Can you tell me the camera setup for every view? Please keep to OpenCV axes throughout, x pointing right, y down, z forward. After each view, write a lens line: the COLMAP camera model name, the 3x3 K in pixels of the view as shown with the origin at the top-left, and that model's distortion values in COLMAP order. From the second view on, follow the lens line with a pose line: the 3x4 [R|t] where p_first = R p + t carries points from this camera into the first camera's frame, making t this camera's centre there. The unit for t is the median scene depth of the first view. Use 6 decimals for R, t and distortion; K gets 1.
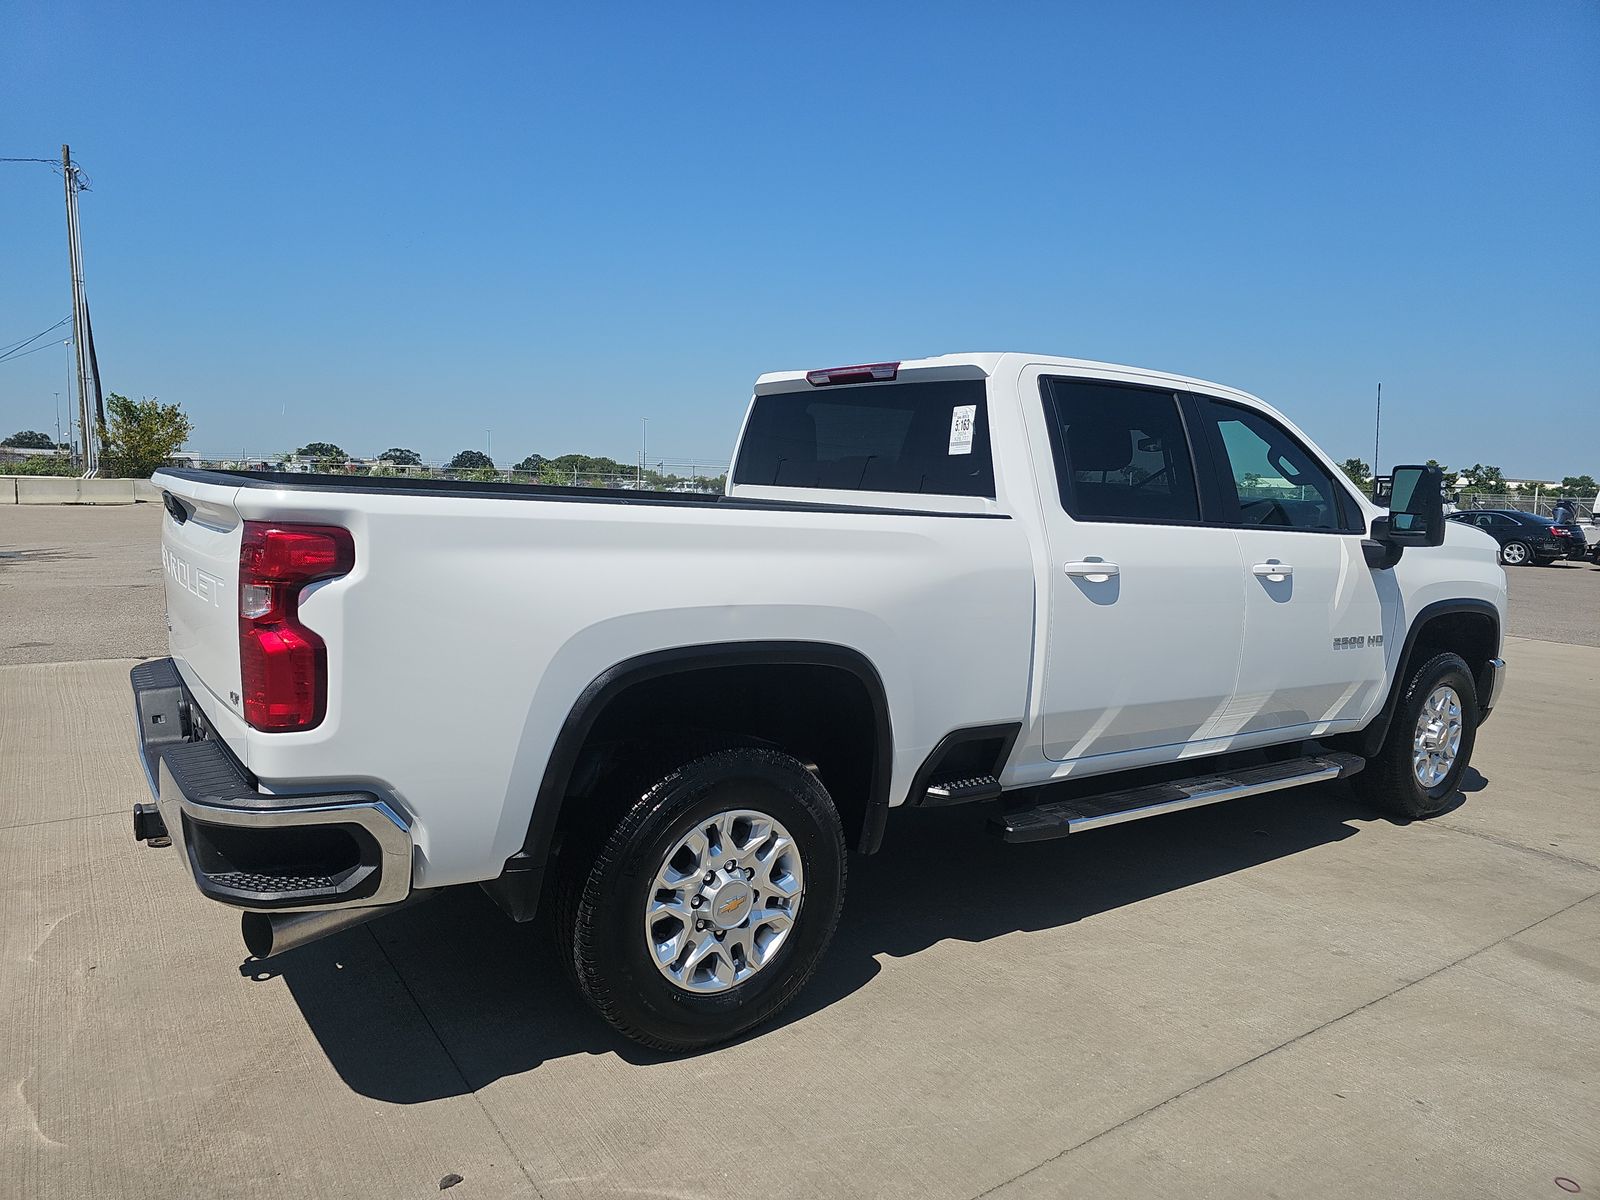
lens RADIAL K [[1069.0, 0, 787.1], [0, 1069.0, 597.9], [0, 0, 1]] dist [0.031097, -0.018758]
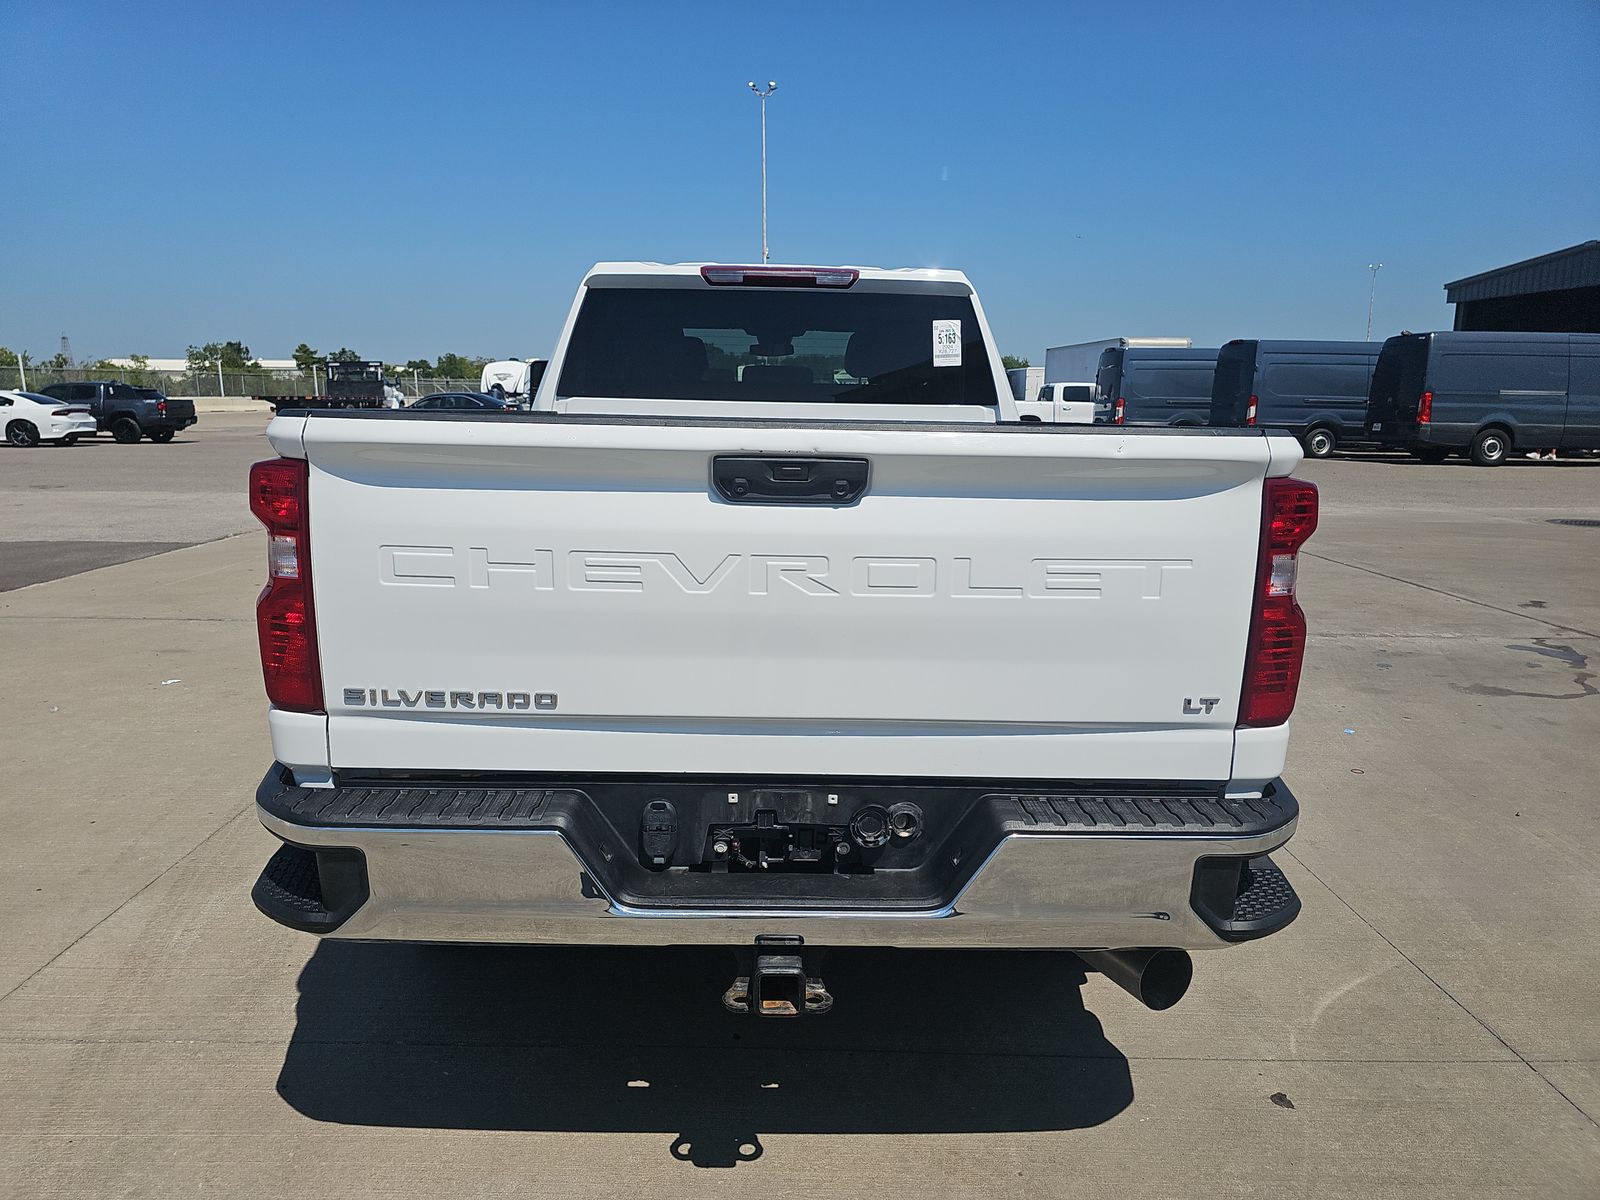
lens RADIAL K [[1069.0, 0, 789.9], [0, 1069.0, 604.6], [0, 0, 1]] dist [0.031097, -0.018758]
pose [[0.554770, -0.188003, 0.810485, -0.797569], [0.095820, 0.982091, 0.162221, -0.083296], [-0.826468, -0.012335, 0.562849, 0.491200]]
